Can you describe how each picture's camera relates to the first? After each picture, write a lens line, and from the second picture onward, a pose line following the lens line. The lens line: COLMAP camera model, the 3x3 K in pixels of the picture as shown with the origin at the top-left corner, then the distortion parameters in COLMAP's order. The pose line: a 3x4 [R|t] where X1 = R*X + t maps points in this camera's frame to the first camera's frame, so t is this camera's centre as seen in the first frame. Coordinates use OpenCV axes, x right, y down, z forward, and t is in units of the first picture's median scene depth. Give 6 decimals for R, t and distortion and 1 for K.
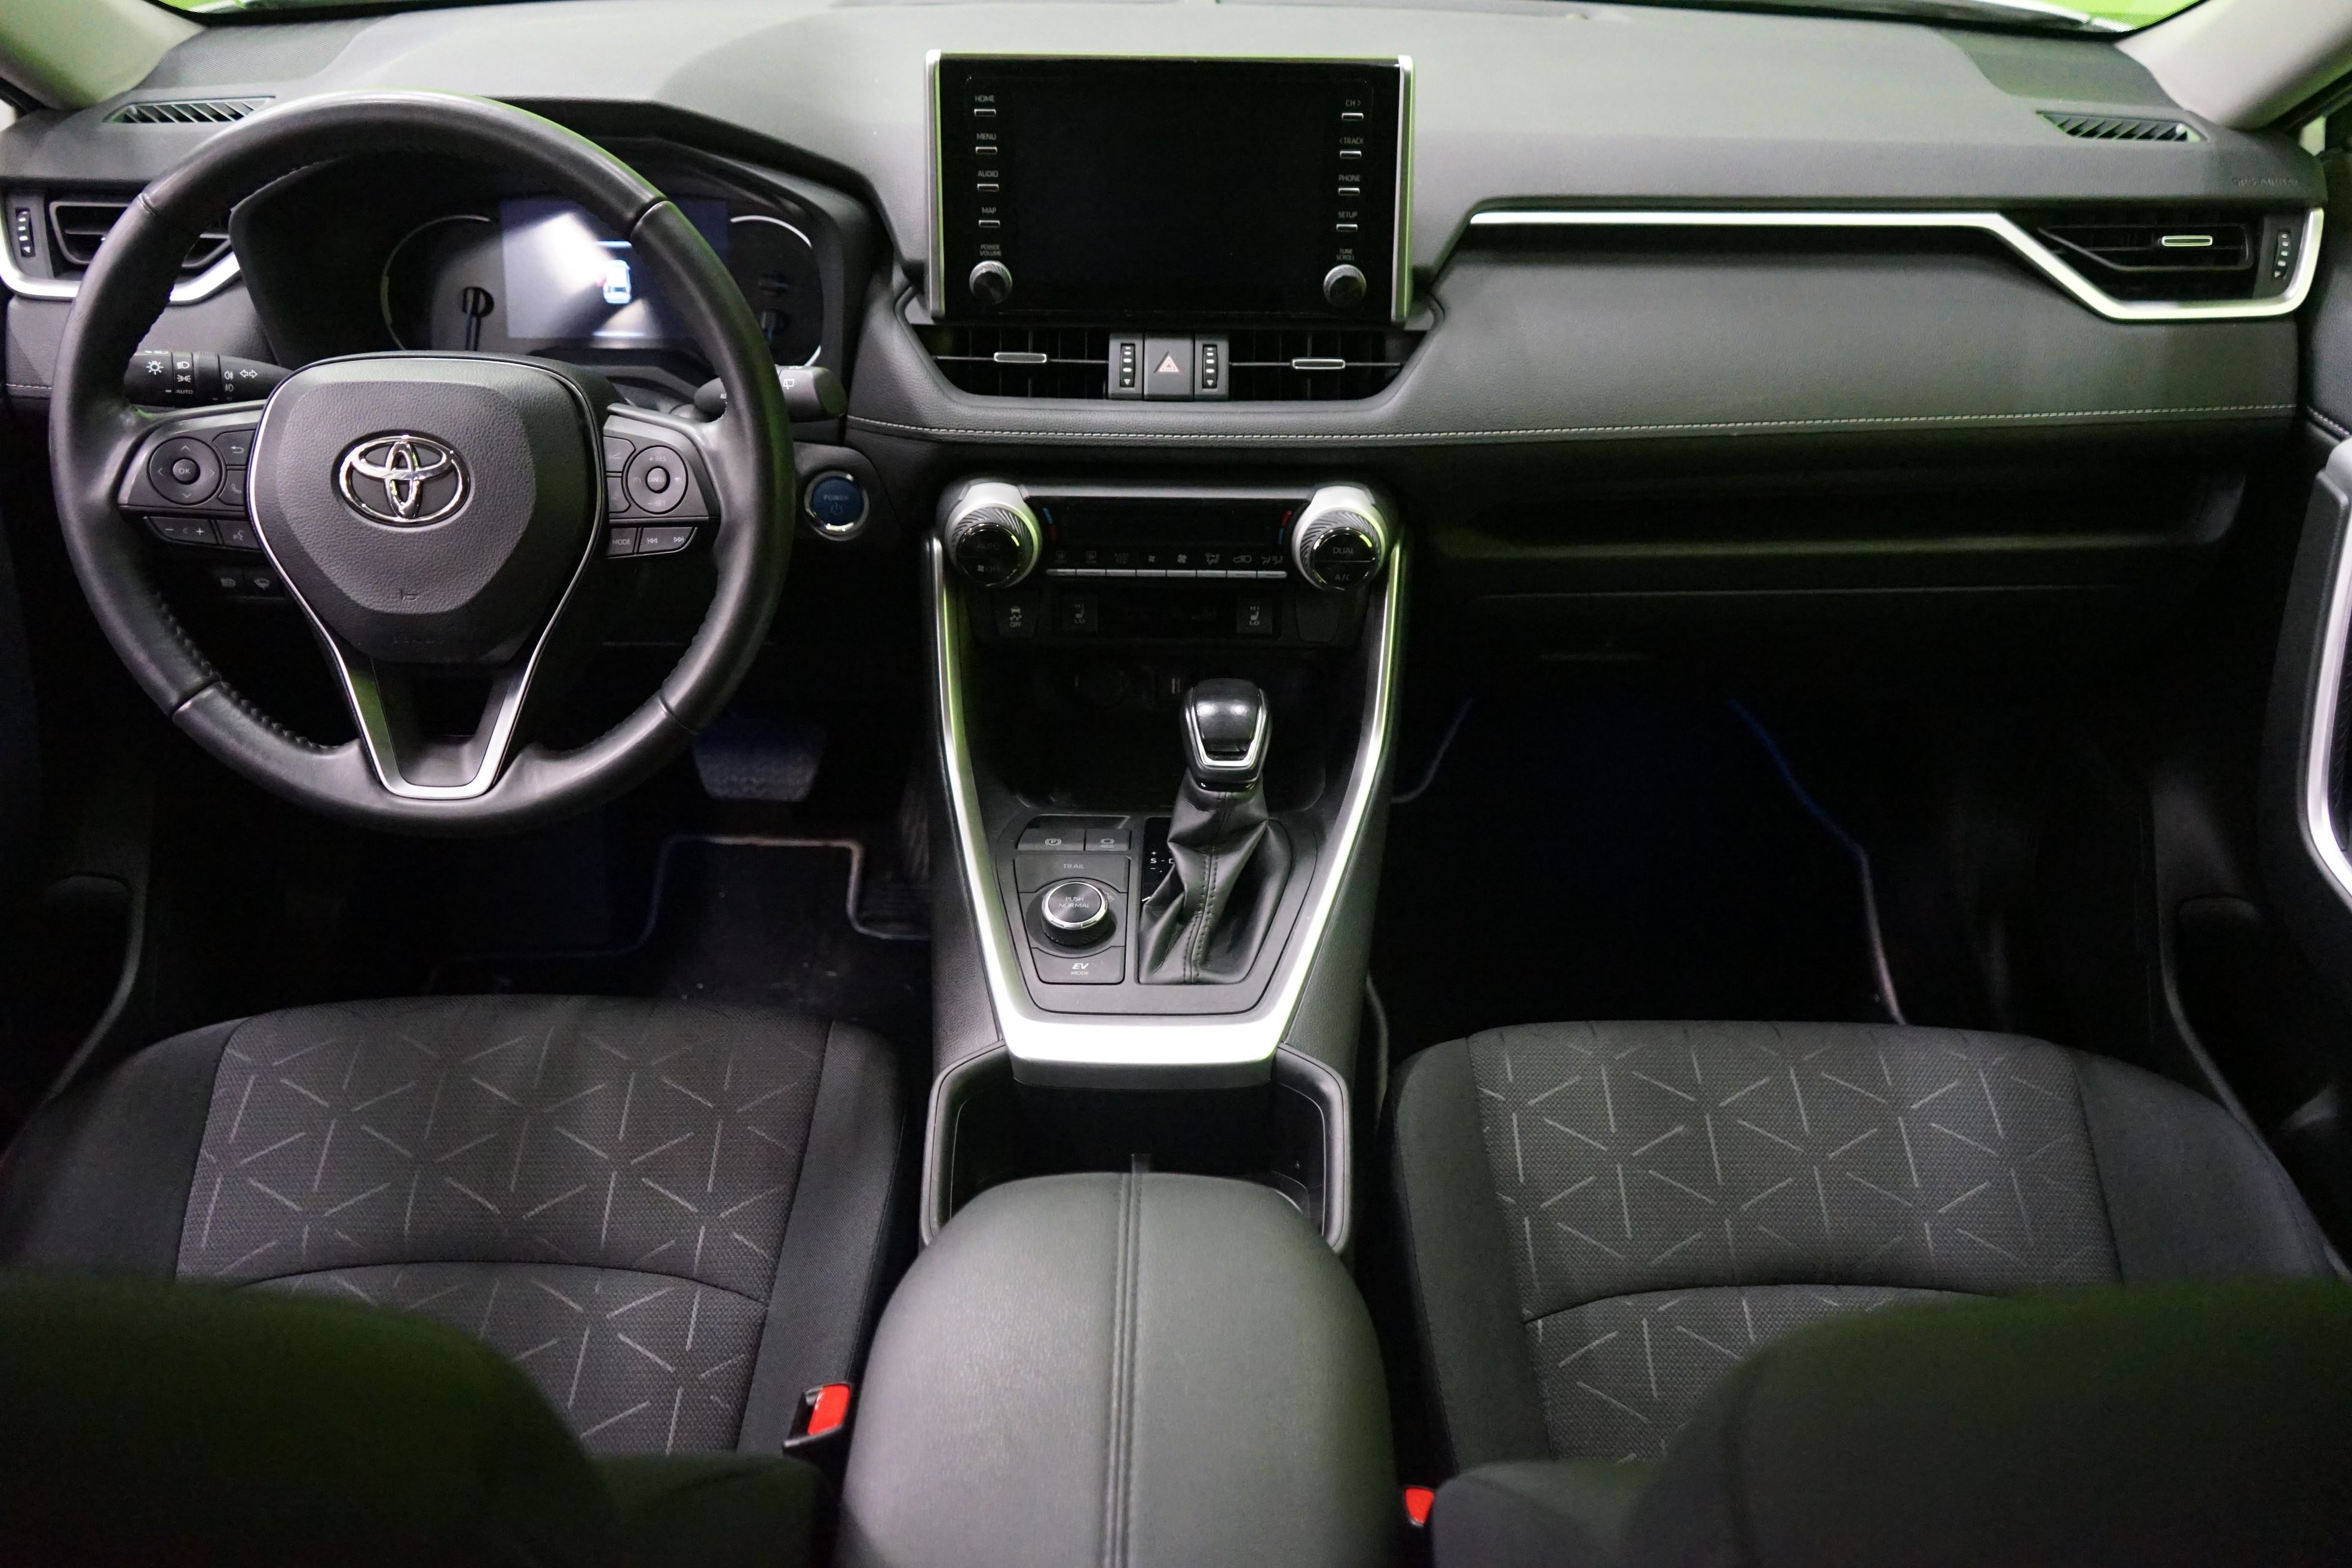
lens RADIAL K [[1902.8, 0, 1173.5], [0, 1902.8, 781.4], [0, 0, 1]] dist [0.002595, 0.000042]
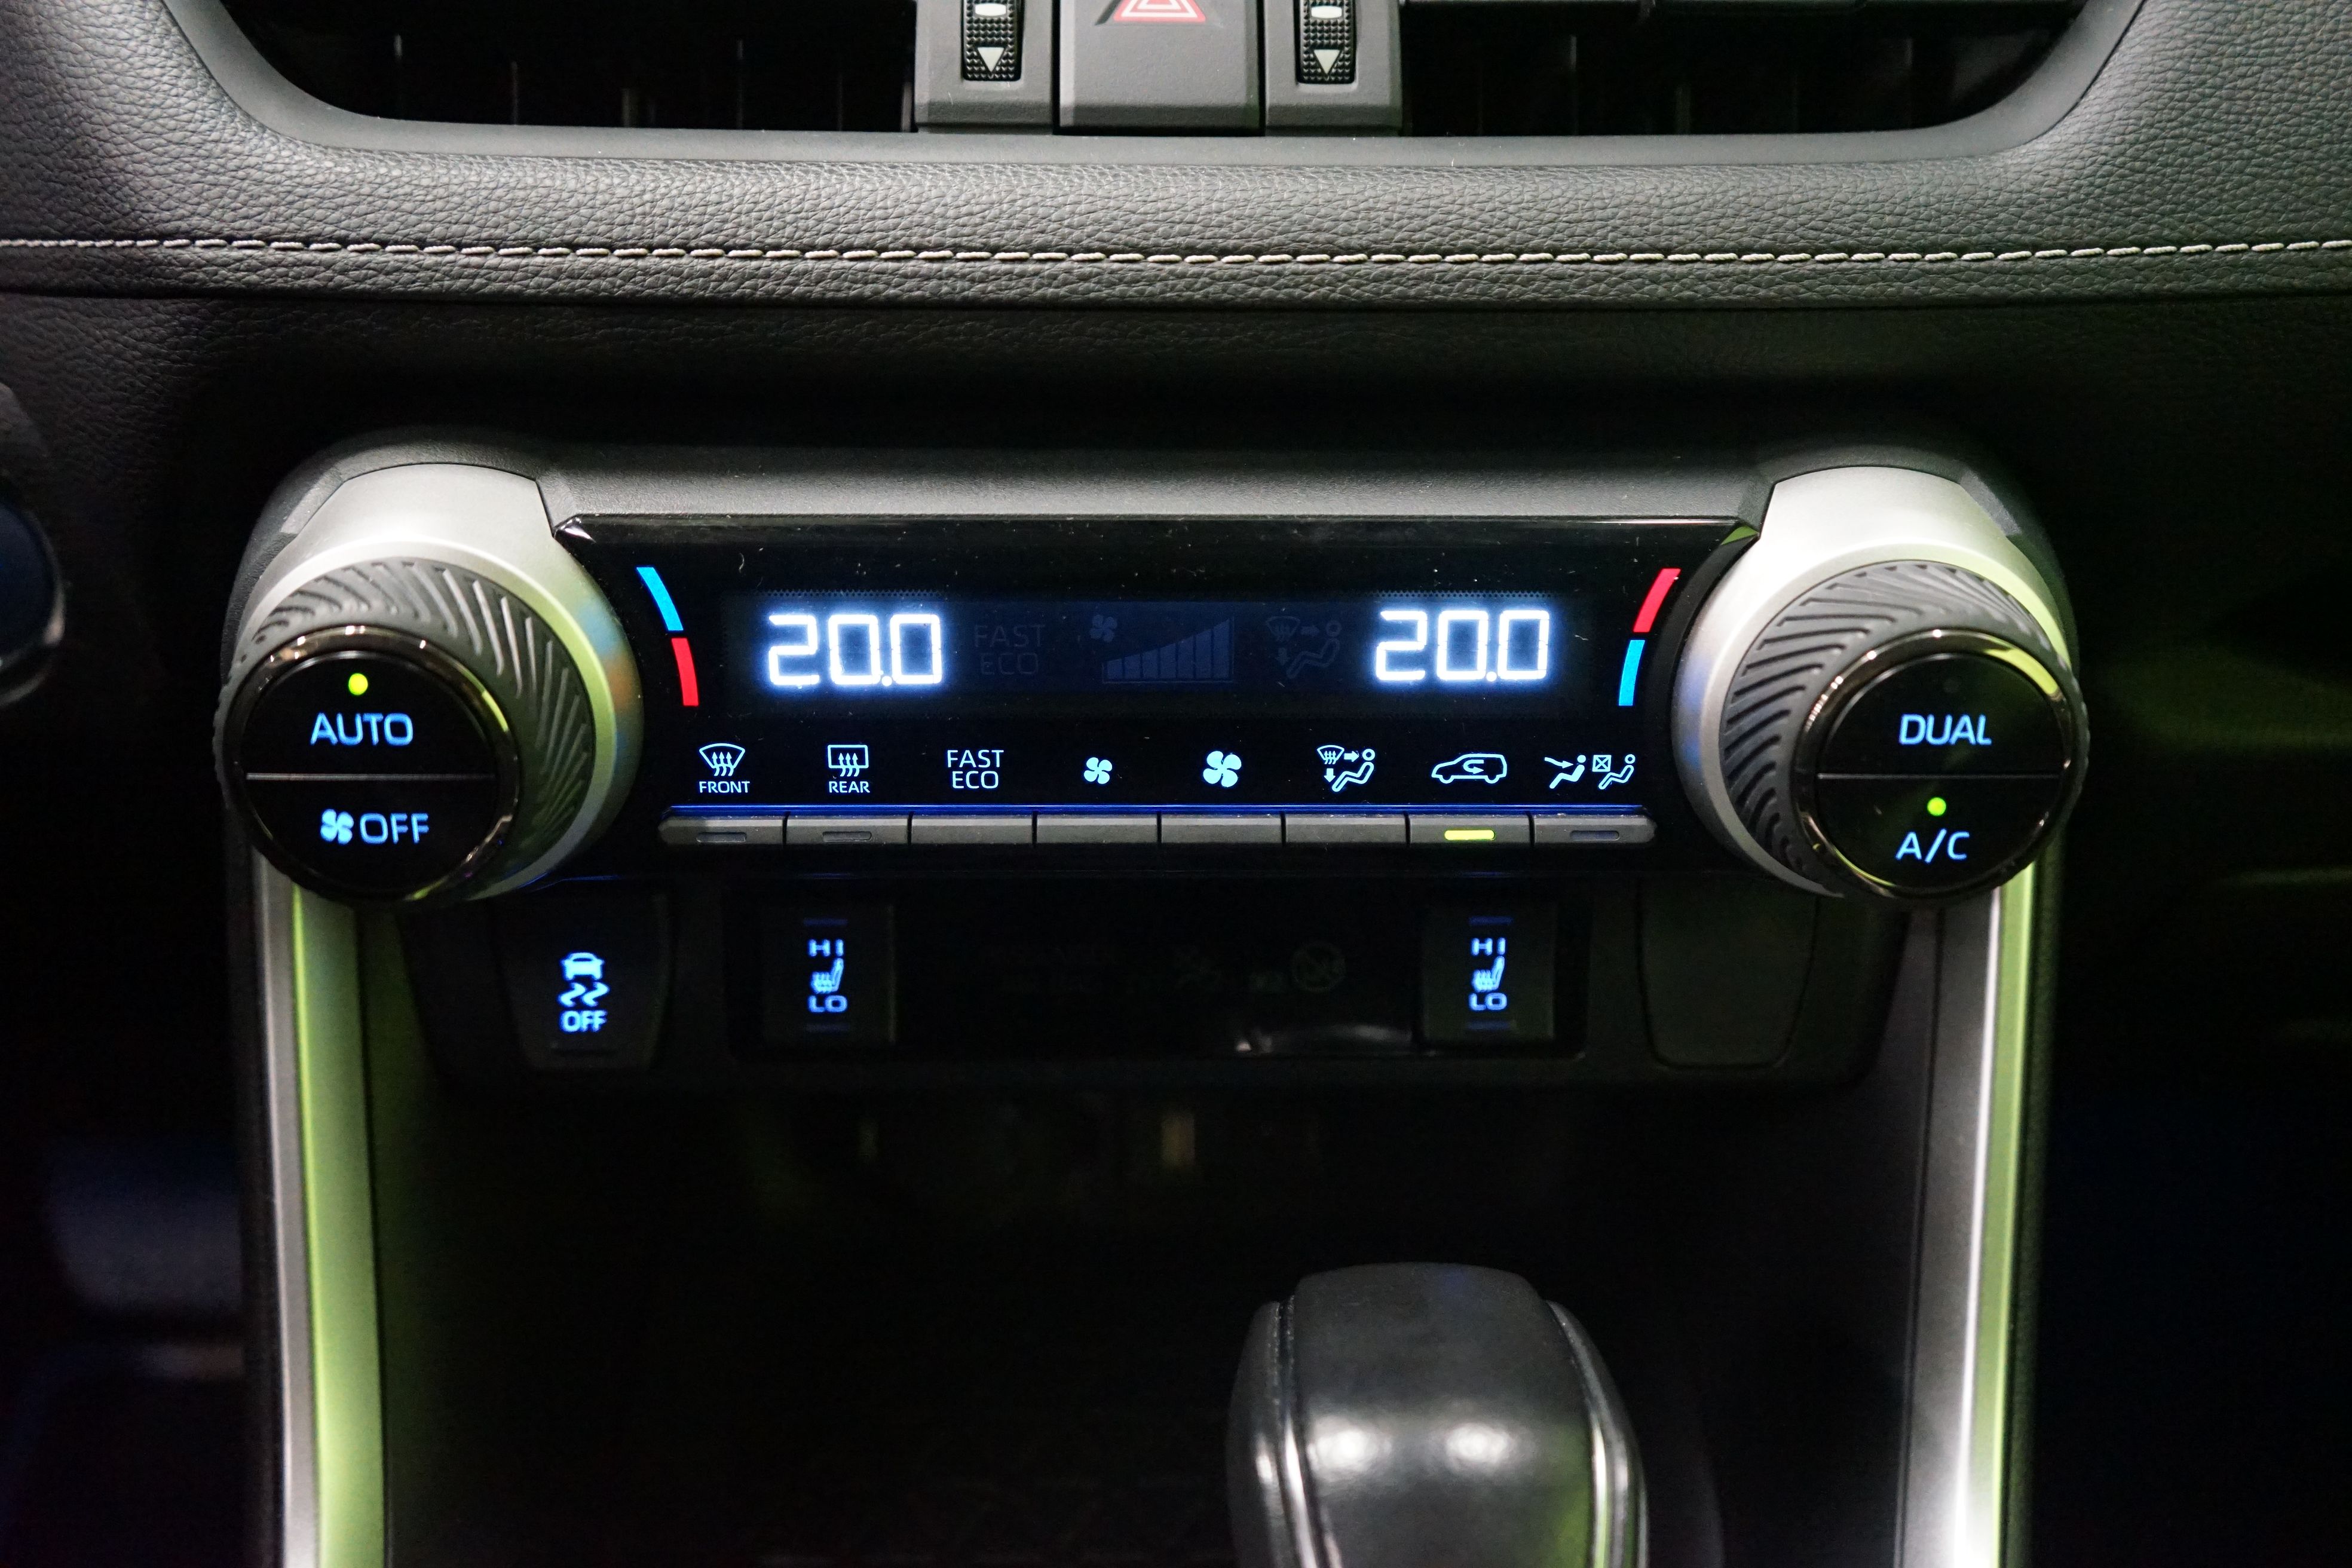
lens RADIAL K [[2101.7, 0, 1176.1], [0, 2101.7, 782.6], [0, 0, 1]] dist [-0.003087, -0.000621]
pose [[0.999716, -0.011247, 0.021032, -0.007140], [0.013120, 0.995752, -0.091137, -0.091561], [-0.019917, 0.091387, 0.995616, 0.737264]]
